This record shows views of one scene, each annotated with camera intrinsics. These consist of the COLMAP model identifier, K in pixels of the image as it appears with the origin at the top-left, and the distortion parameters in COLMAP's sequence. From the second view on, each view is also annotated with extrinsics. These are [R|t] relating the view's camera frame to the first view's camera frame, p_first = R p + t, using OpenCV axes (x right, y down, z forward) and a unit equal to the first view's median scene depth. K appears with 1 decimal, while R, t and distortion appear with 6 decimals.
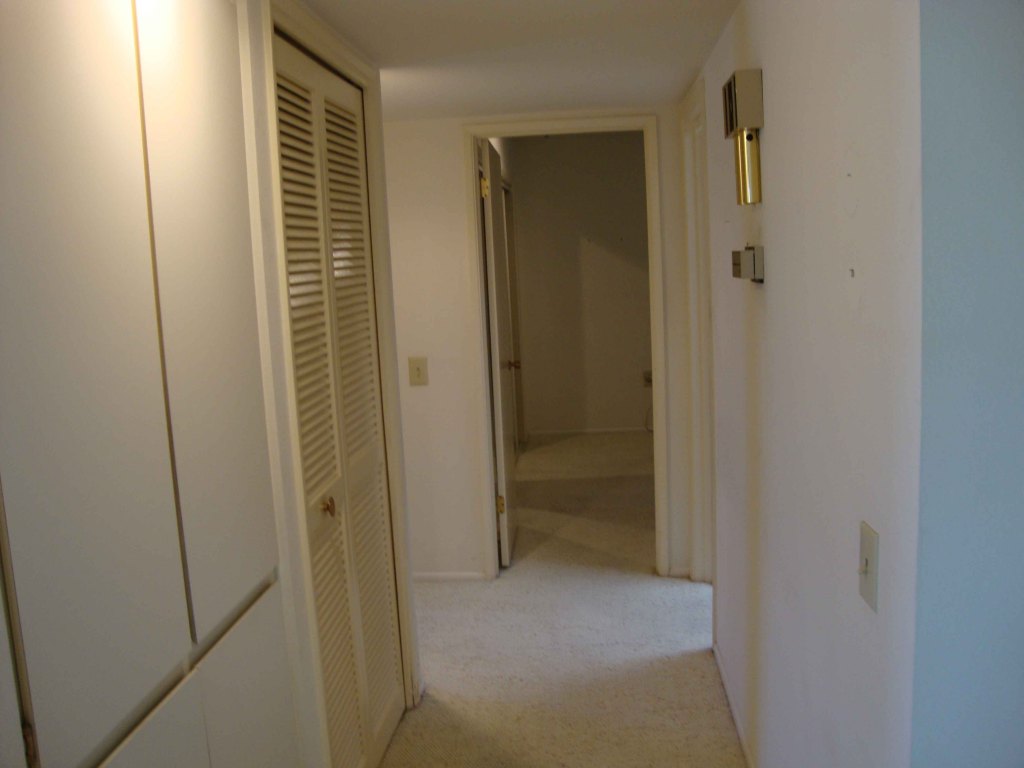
lens RADIAL K [[930.2, 0, 512.0], [0, 930.2, 384.0], [0, 0, 1]] dist [-0.198416, 0.229229]
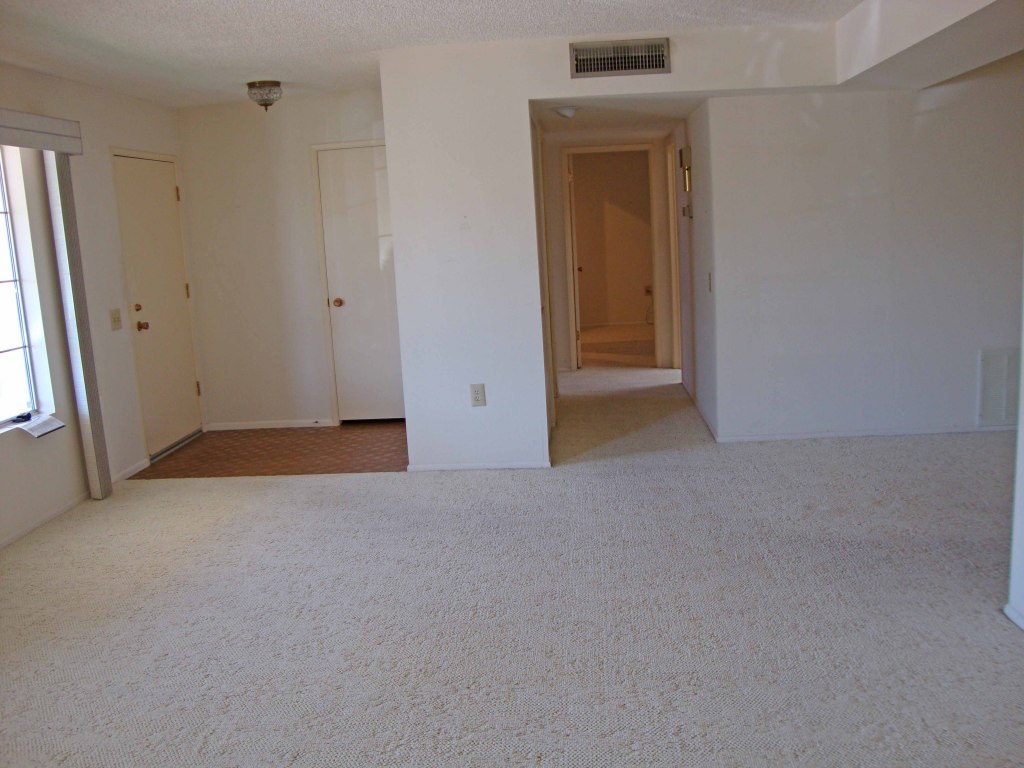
lens RADIAL K [[930.2, 0, 512.0], [0, 930.2, 384.0], [0, 0, 1]] dist [-0.198416, 0.229229]
pose [[0.999956, -0.006316, 0.007001, -0.177994], [0.006036, 0.999209, 0.039295, 0.163355], [-0.007244, -0.039251, 0.999203, -1.058116]]
